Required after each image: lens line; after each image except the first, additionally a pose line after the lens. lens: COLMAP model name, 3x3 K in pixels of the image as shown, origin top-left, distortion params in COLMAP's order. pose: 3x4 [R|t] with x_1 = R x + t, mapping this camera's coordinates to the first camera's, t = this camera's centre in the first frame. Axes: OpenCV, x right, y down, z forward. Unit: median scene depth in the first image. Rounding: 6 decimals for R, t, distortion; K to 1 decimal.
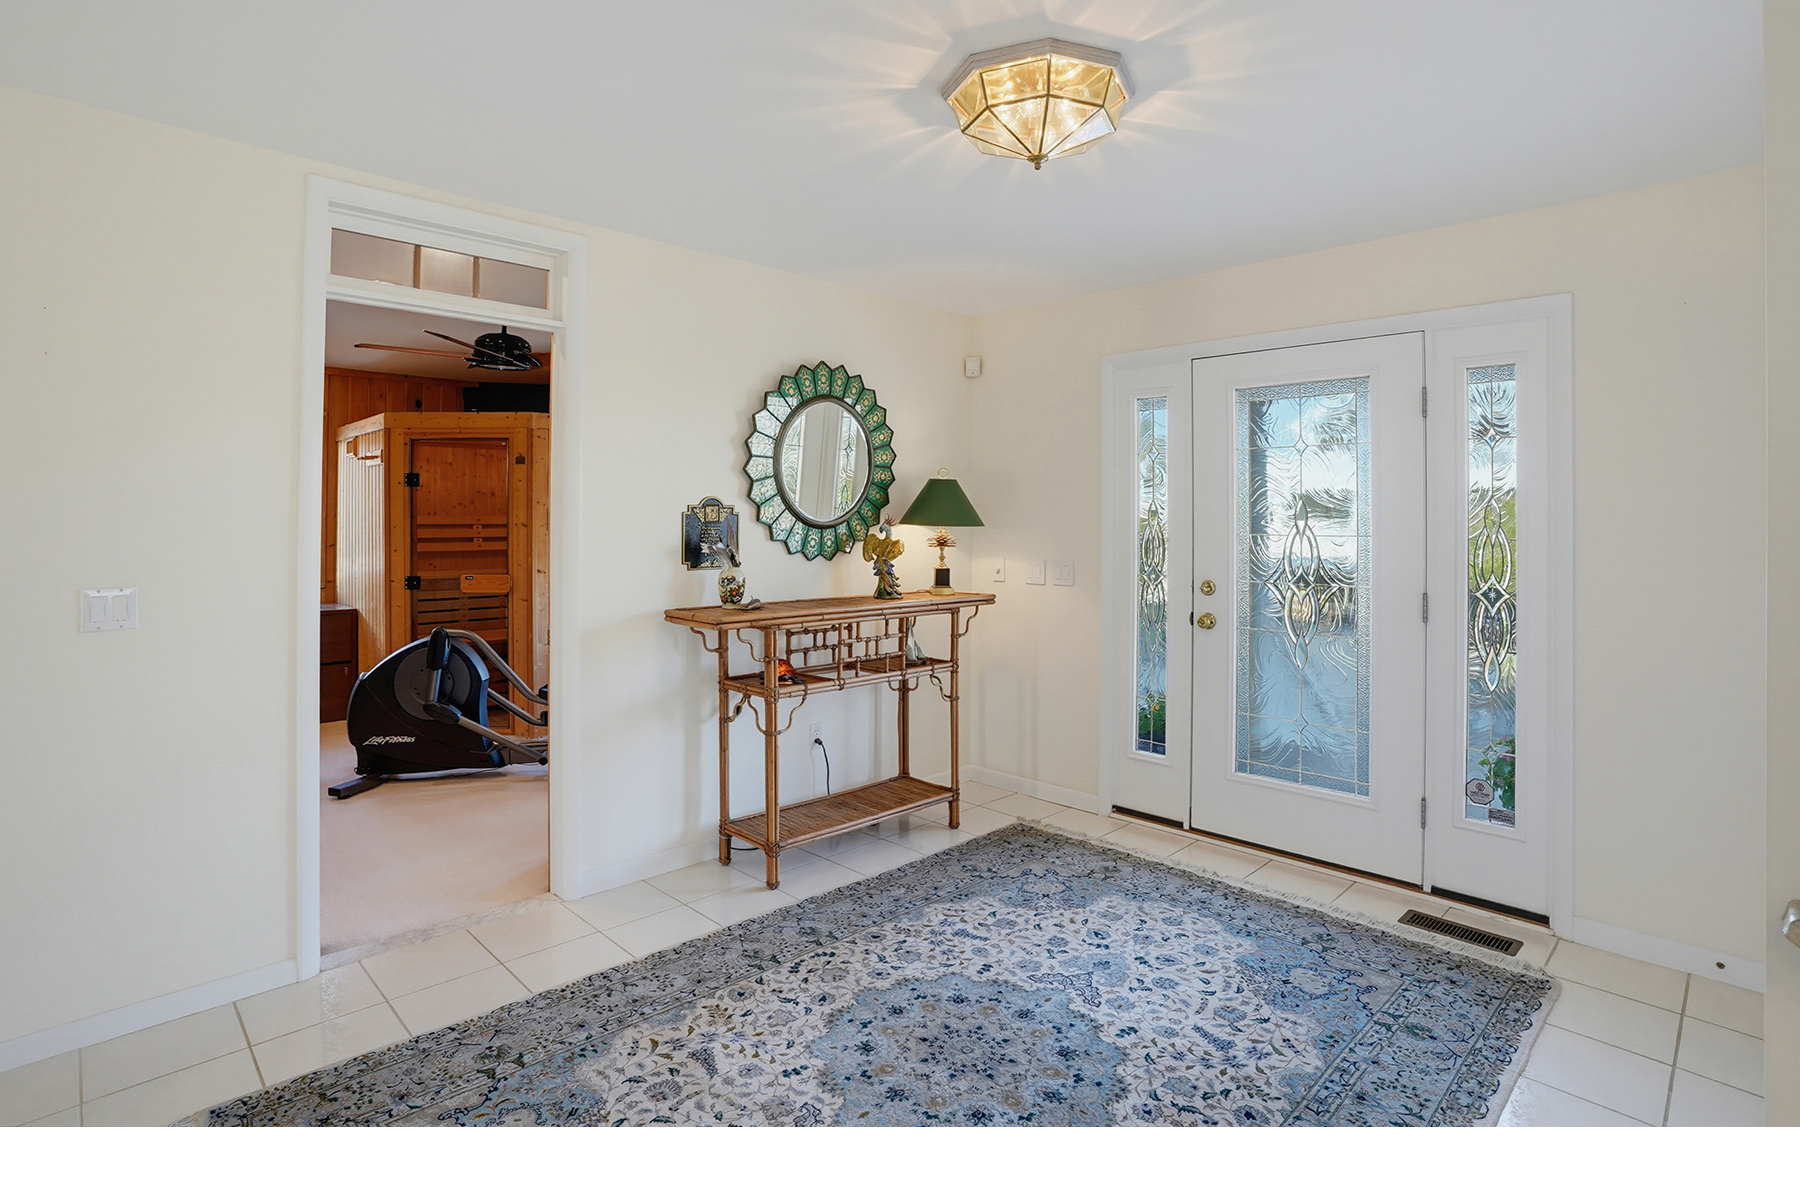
lens RADIAL K [[903.3, 0, 901.0], [0, 903.3, 521.5], [0, 0, 1]] dist [-0.090322, 0.047681]
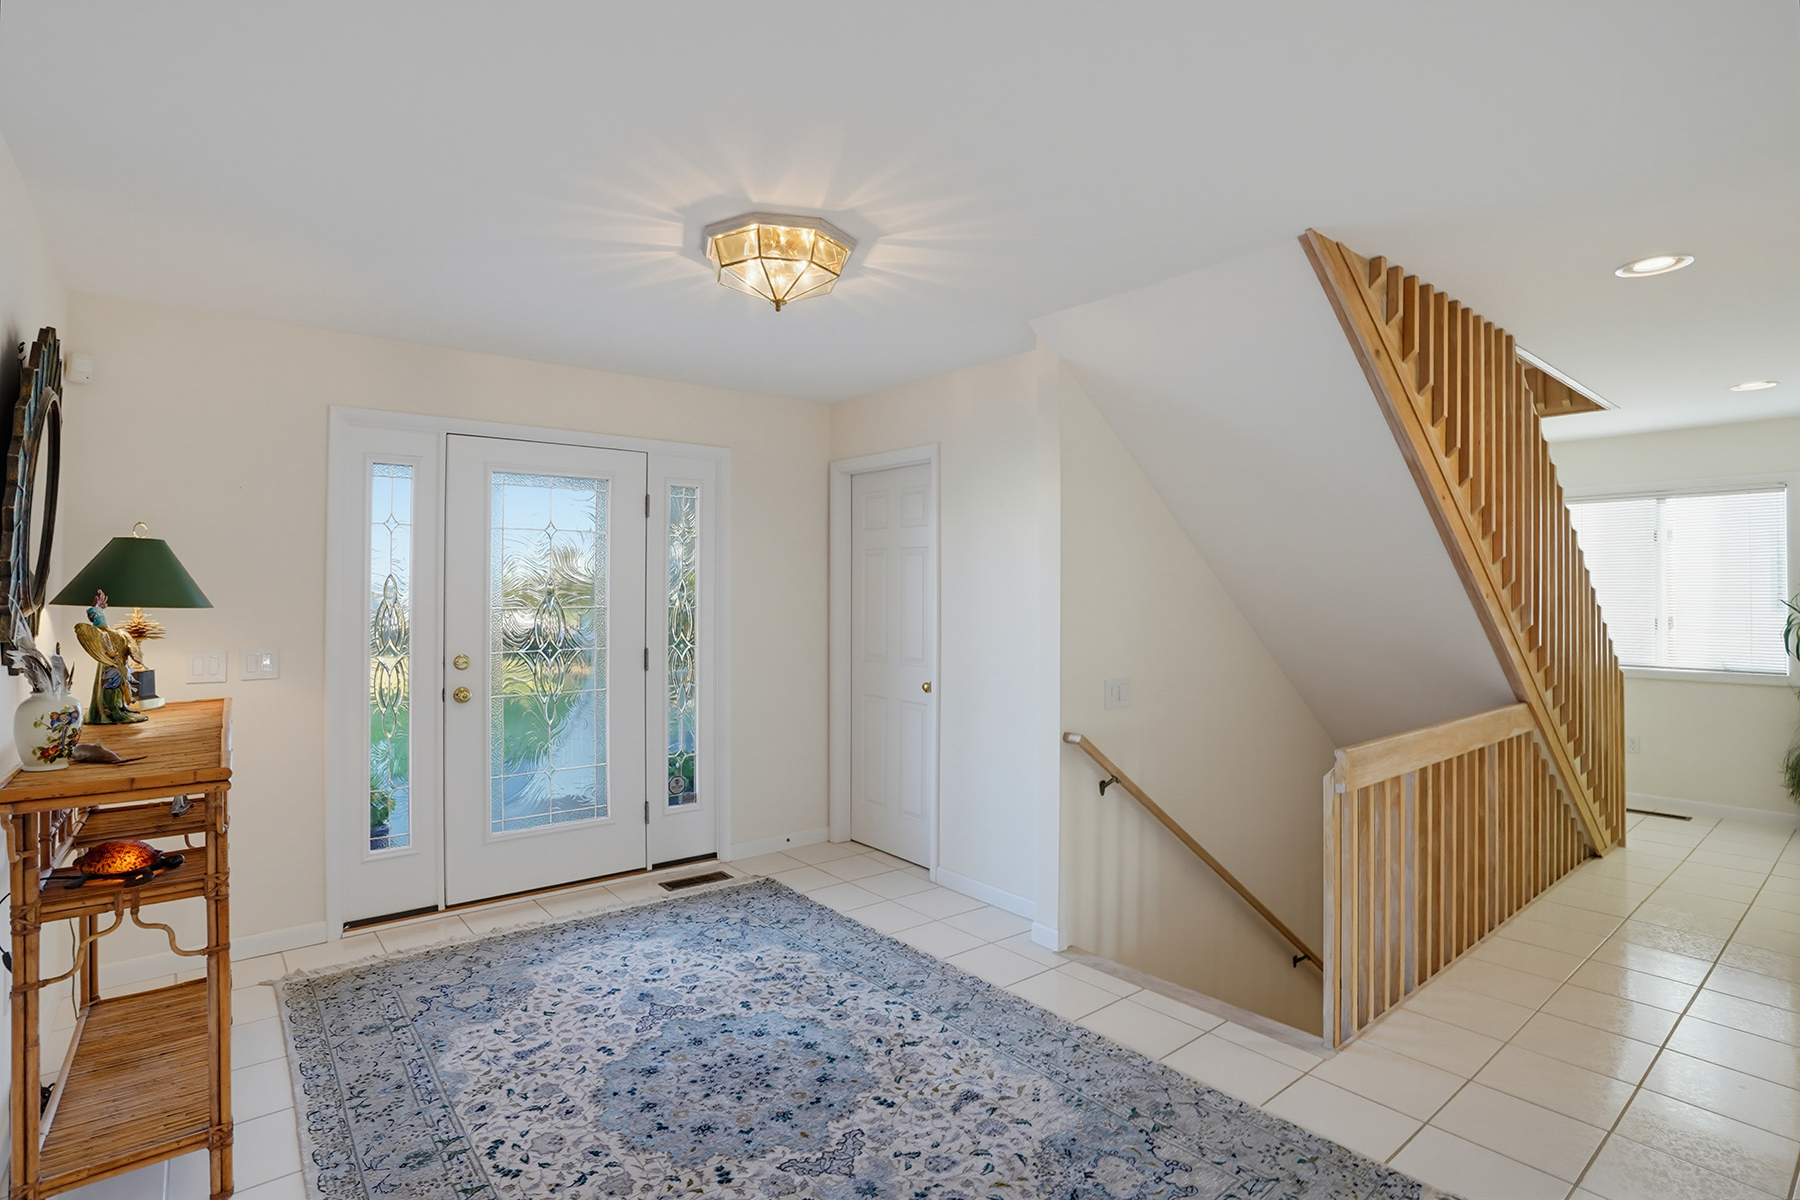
lens RADIAL K [[890.2, 0, 900.0], [0, 890.2, 600.0], [0, 0, 1]] dist [-0.076639, 0.029217]
pose [[0.087636, -0.015490, 0.996032, -0.666258], [0.005056, 0.999873, 0.015105, -0.010066], [-0.996140, 0.003712, 0.087703, 0.465701]]
